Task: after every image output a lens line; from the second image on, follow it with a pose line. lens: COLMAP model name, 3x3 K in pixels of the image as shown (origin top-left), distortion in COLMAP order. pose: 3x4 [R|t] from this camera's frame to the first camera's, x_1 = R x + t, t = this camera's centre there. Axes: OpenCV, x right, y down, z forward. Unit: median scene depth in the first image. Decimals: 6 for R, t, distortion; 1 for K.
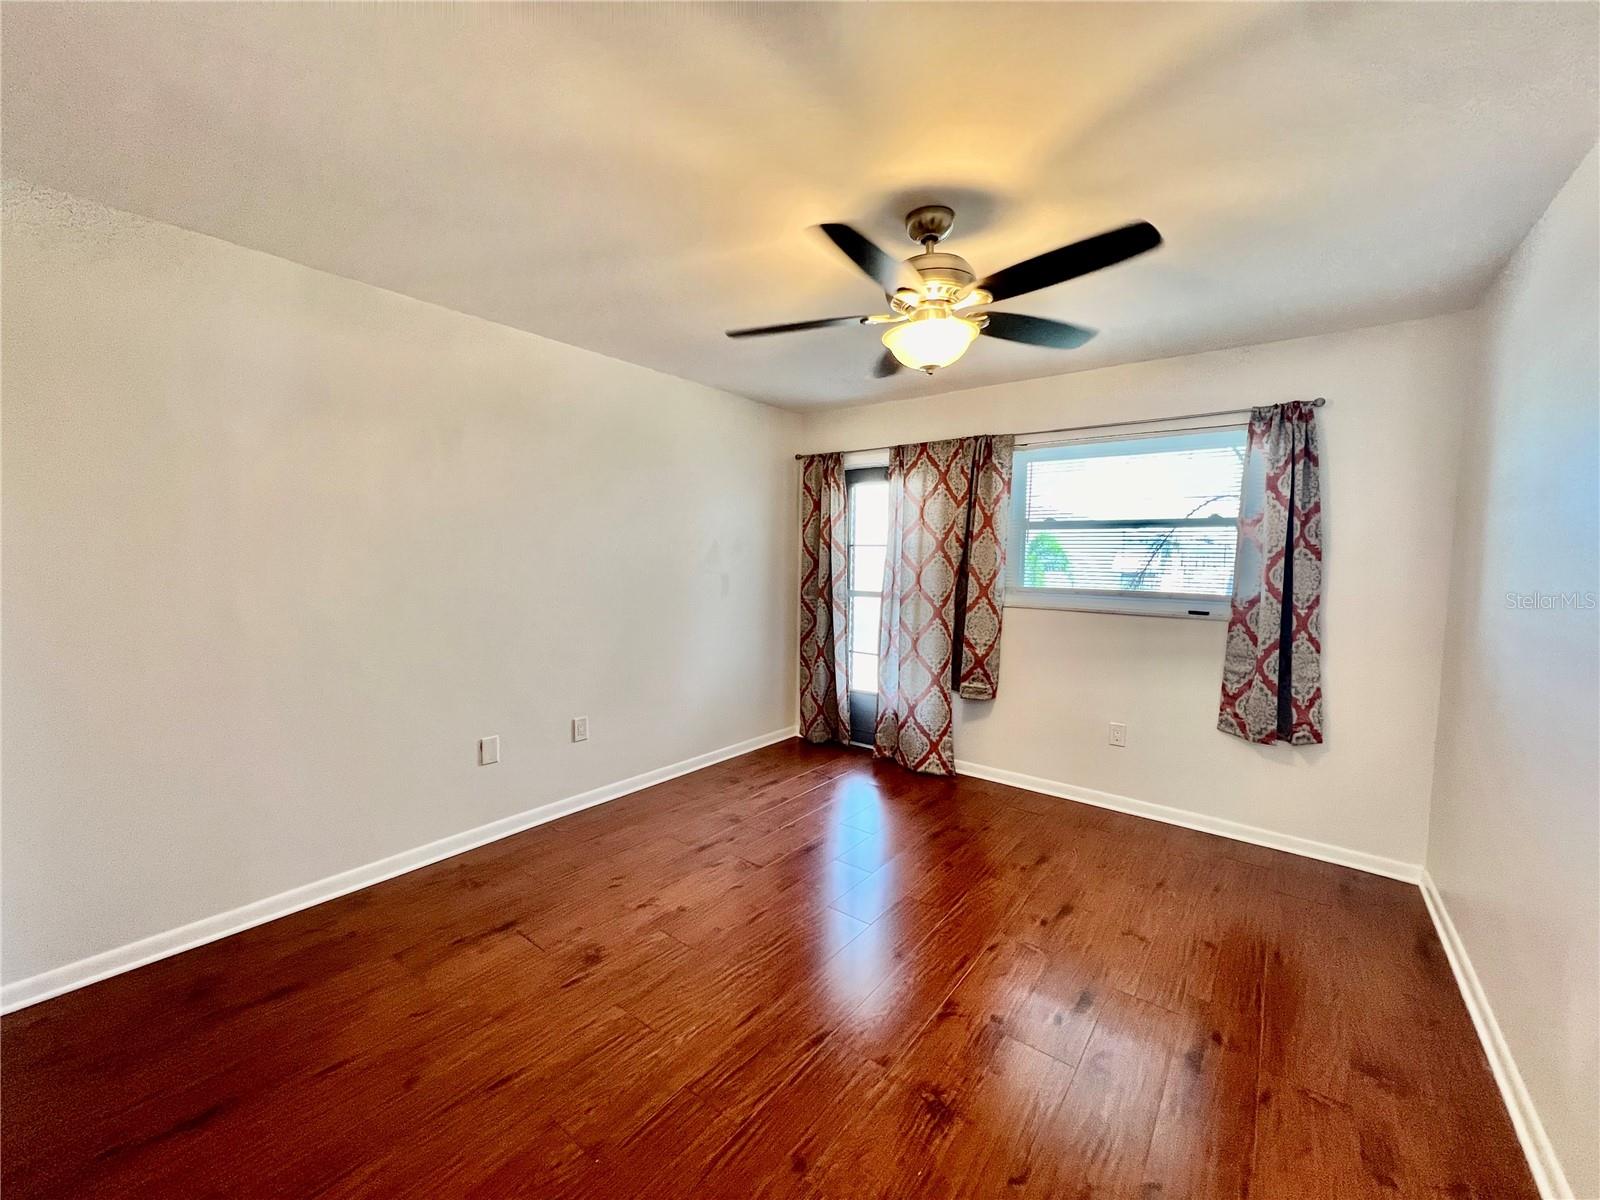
lens RADIAL K [[637.9, 0, 799.2], [0, 637.9, 596.0], [0, 0, 1]] dist [0.001891, -0.000524]
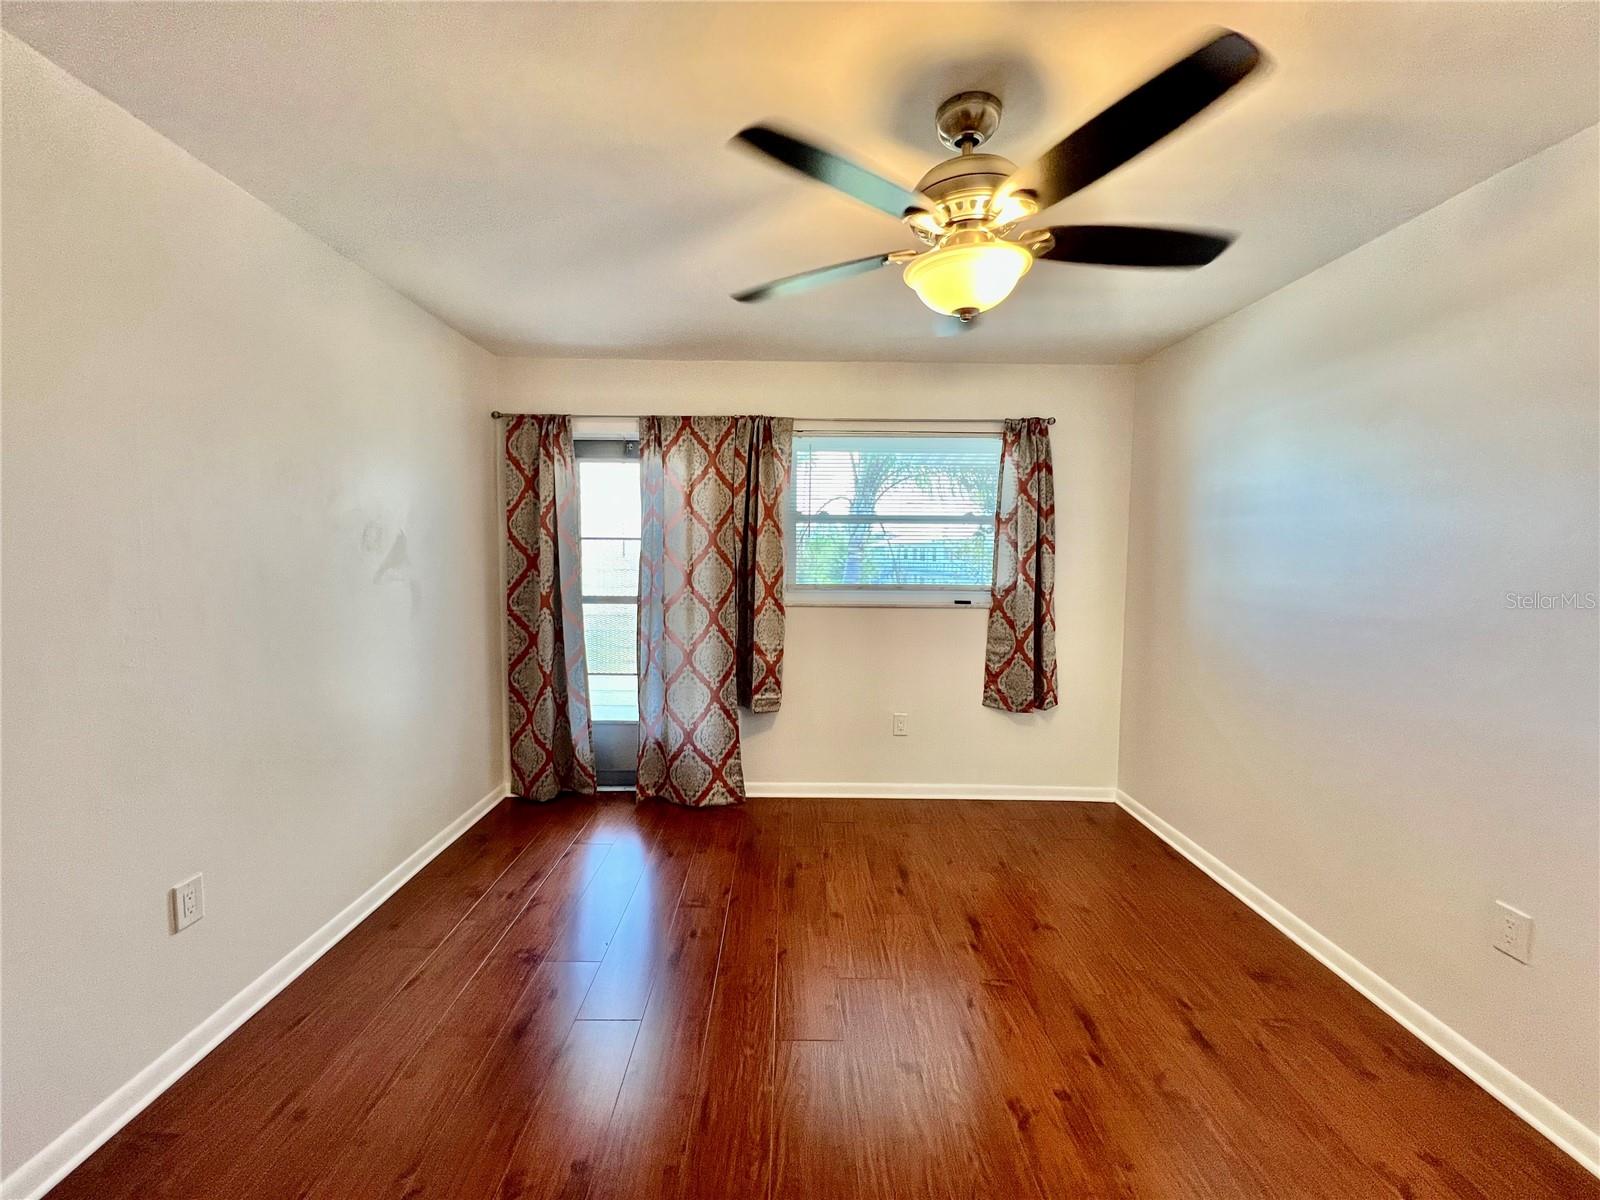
lens RADIAL K [[637.9, 0, 798.9], [0, 637.9, 598.0], [0, 0, 1]] dist [0.001891, -0.000524]
pose [[0.784547, -0.053124, 0.617789, -0.226442], [0.042616, 0.998587, 0.031750, -0.023278], [-0.618603, 0.001418, 0.785702, 0.261974]]
